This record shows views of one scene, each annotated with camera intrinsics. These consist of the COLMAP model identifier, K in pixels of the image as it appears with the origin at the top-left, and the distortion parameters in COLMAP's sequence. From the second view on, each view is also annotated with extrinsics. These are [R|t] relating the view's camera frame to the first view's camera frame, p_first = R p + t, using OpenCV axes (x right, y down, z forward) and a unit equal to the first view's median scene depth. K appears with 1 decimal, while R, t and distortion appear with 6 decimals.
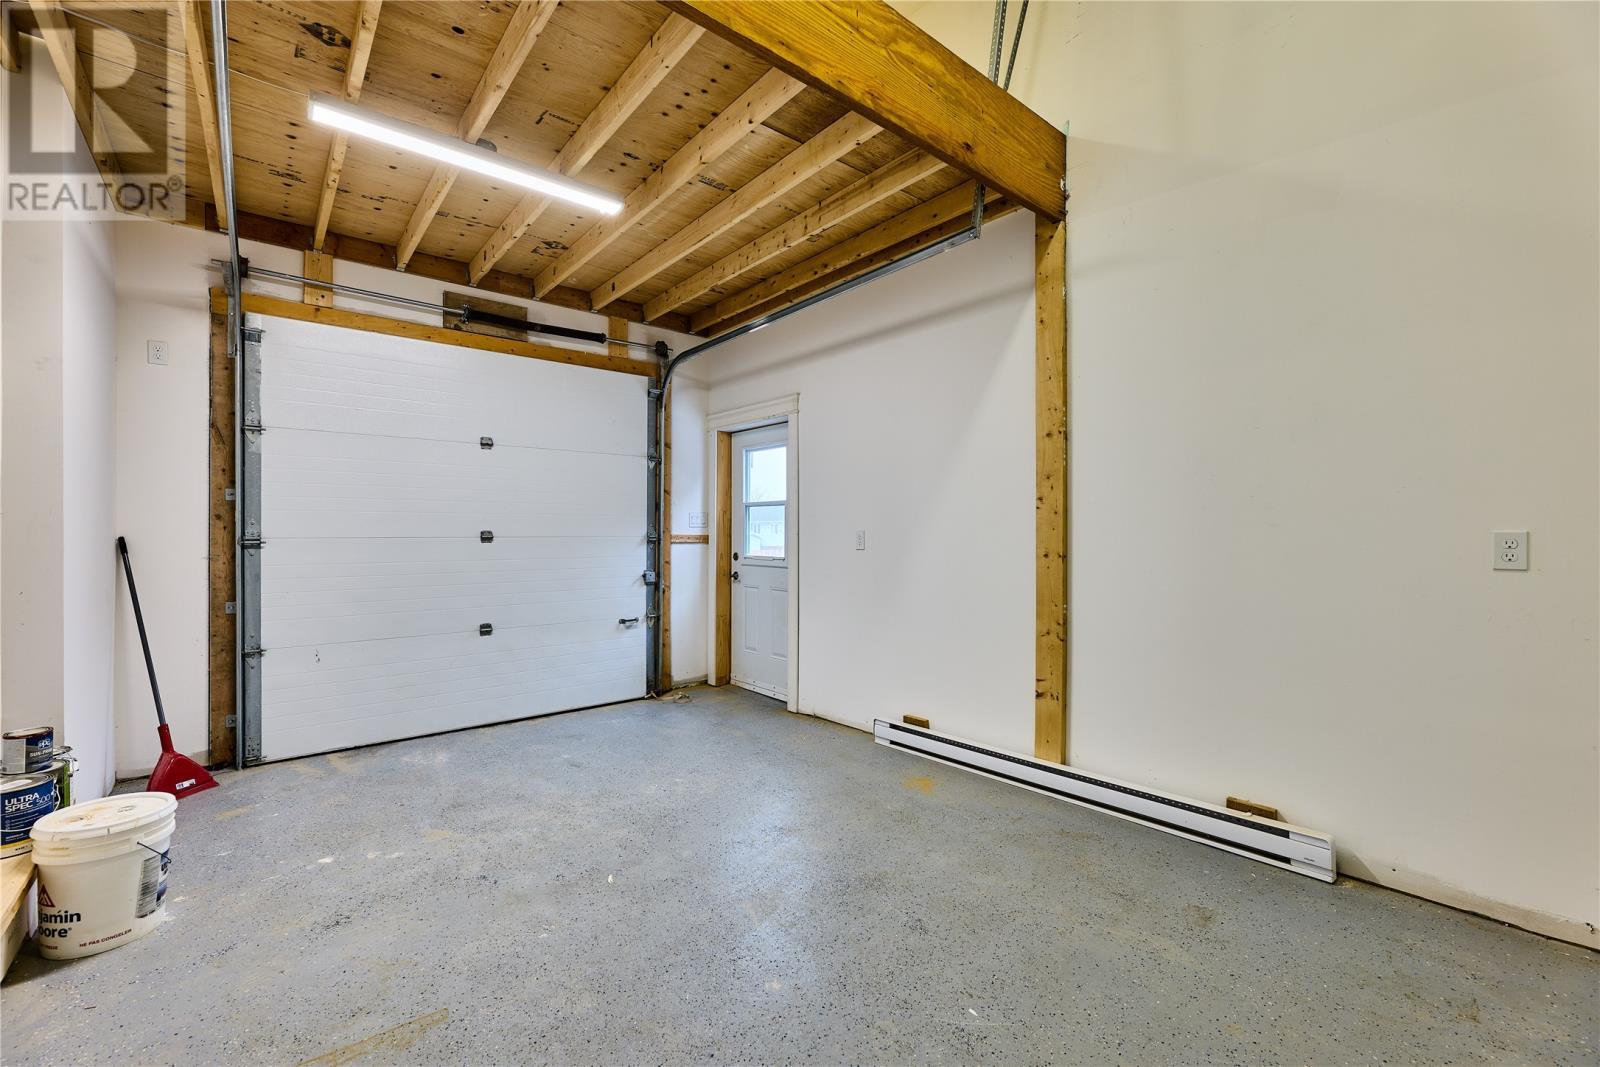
lens RADIAL K [[671.8, 0, 799.5], [0, 671.8, 526.6], [0, 0, 1]] dist [-0.000872, -0.000133]
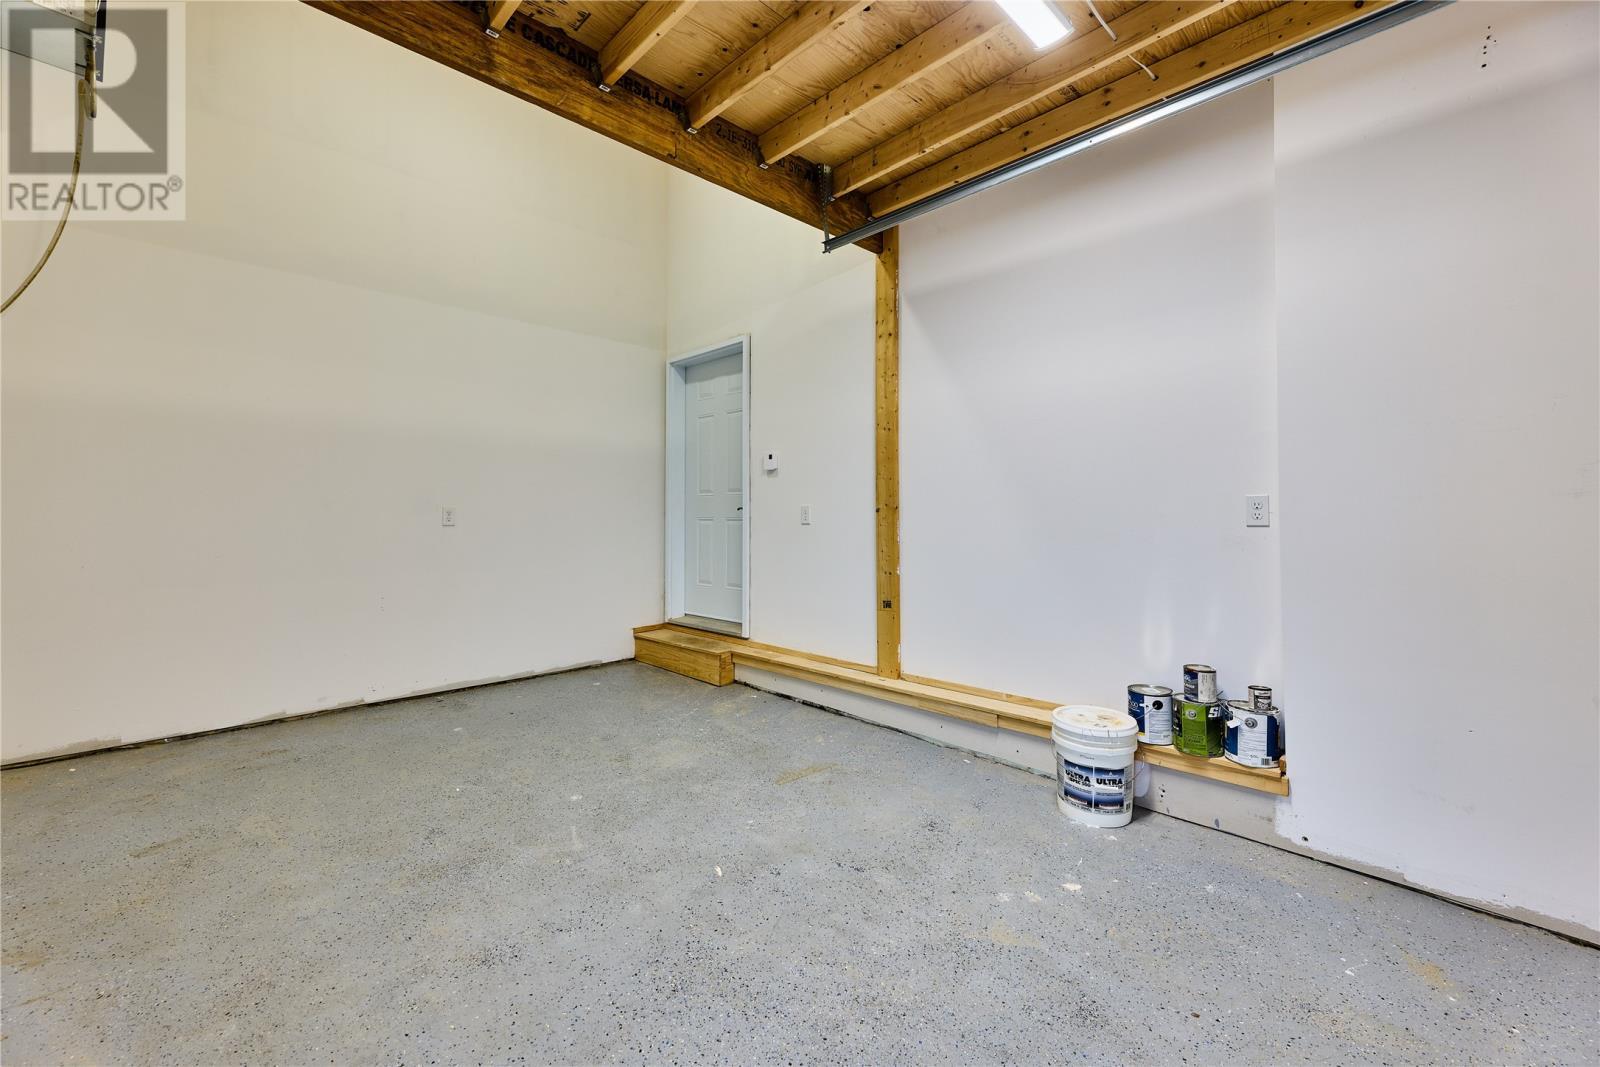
lens RADIAL K [[671.8, 0, 799.5], [0, 671.8, 526.6], [0, 0, 1]] dist [-0.000872, -0.000133]
pose [[-0.996755, 0.001420, -0.080482, -0.308901], [0.000948, 0.999982, 0.005907, 0.043685], [0.080489, 0.005811, -0.996739, 1.868799]]
